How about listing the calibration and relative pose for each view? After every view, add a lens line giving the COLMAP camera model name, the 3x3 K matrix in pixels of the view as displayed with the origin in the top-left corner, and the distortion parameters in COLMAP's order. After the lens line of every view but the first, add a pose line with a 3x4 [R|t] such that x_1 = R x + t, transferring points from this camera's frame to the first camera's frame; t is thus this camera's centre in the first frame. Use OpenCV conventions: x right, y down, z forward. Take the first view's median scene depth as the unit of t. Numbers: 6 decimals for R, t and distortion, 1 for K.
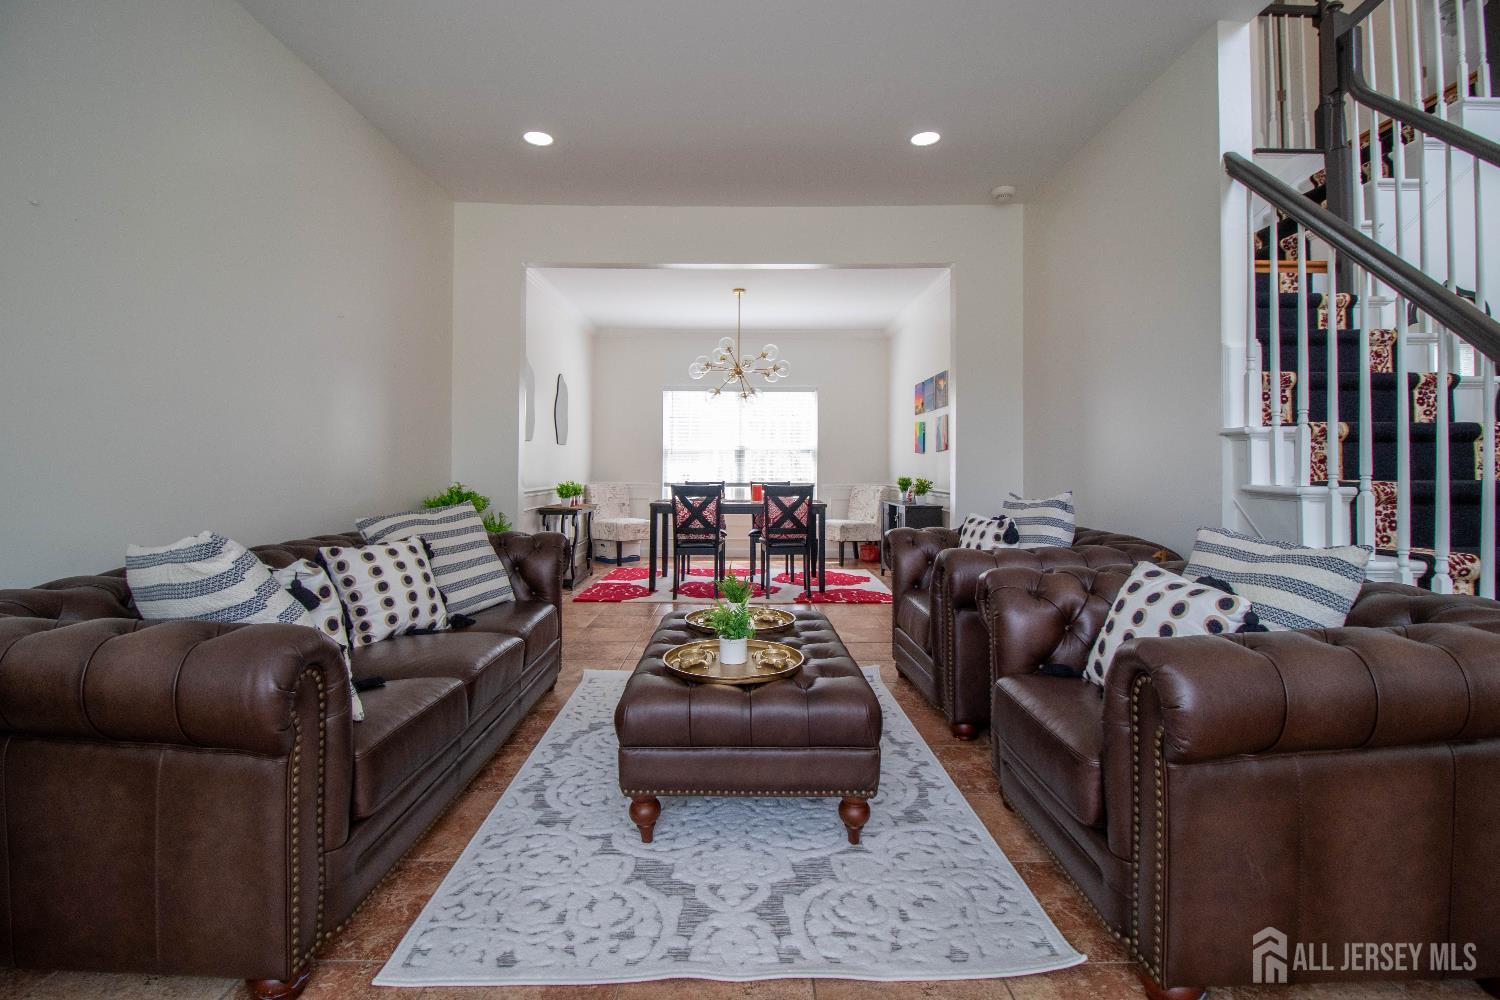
lens RADIAL K [[725.4, 0, 742.0], [0, 725.4, 448.0], [0, 0, 1]] dist [0.000899, -0.000179]
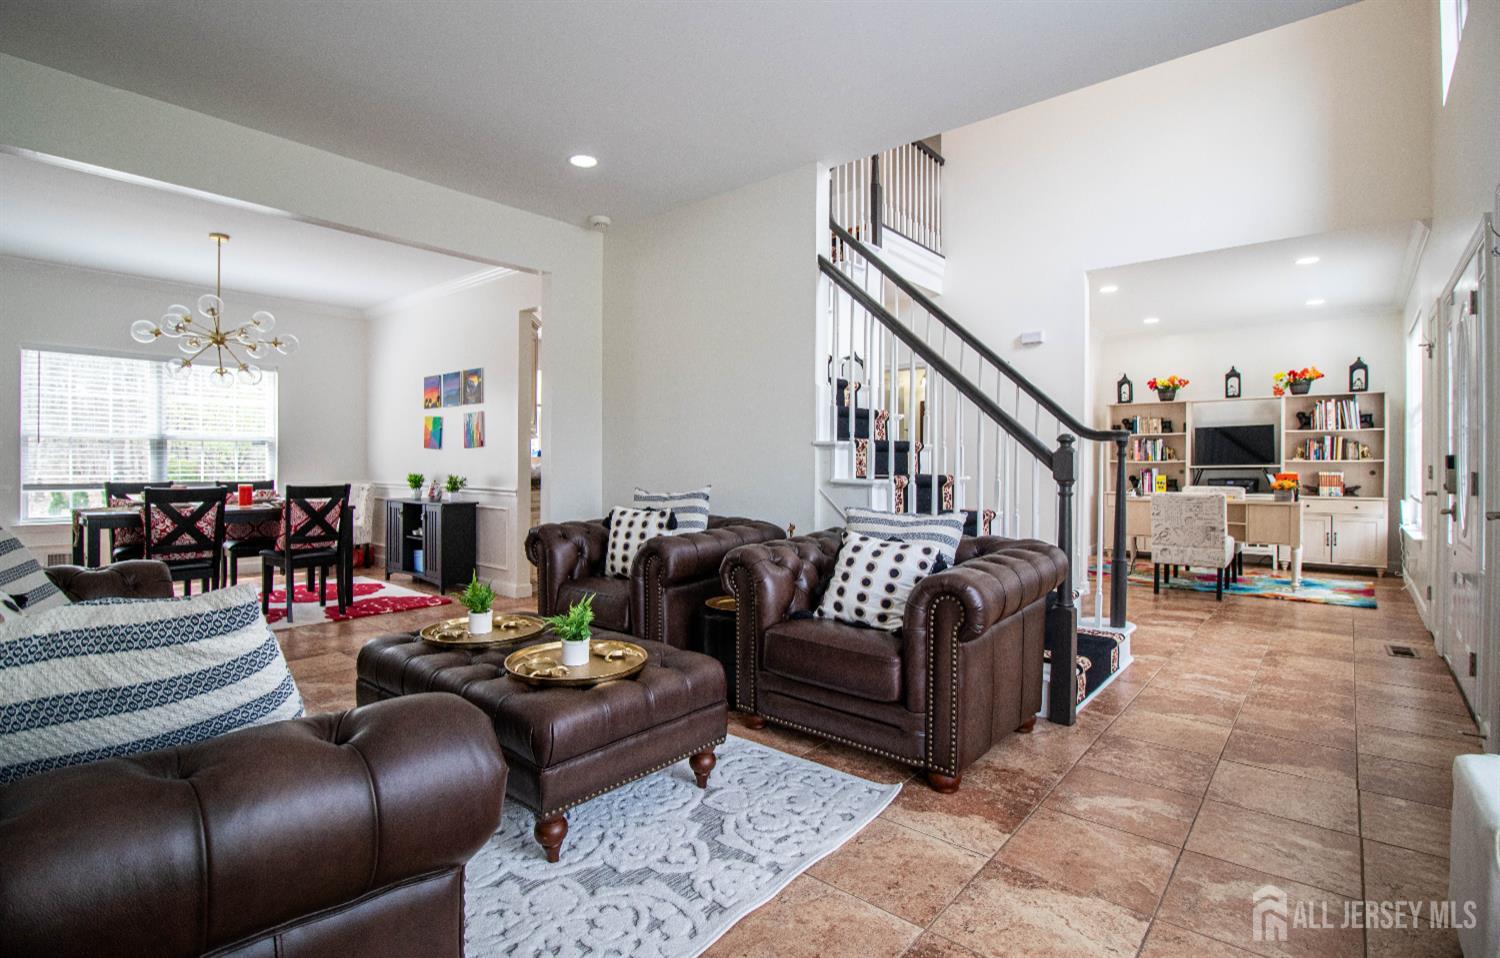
lens RADIAL K [[713.8, 0, 754.9], [0, 713.8, 456.4], [0, 0, 1]] dist [-0.002386, -0.000340]
pose [[0.642607, 0.007231, 0.766162, -0.533883], [-0.023929, 0.999657, 0.010635, -0.007371], [-0.765822, -0.025168, 0.642560, 0.157654]]
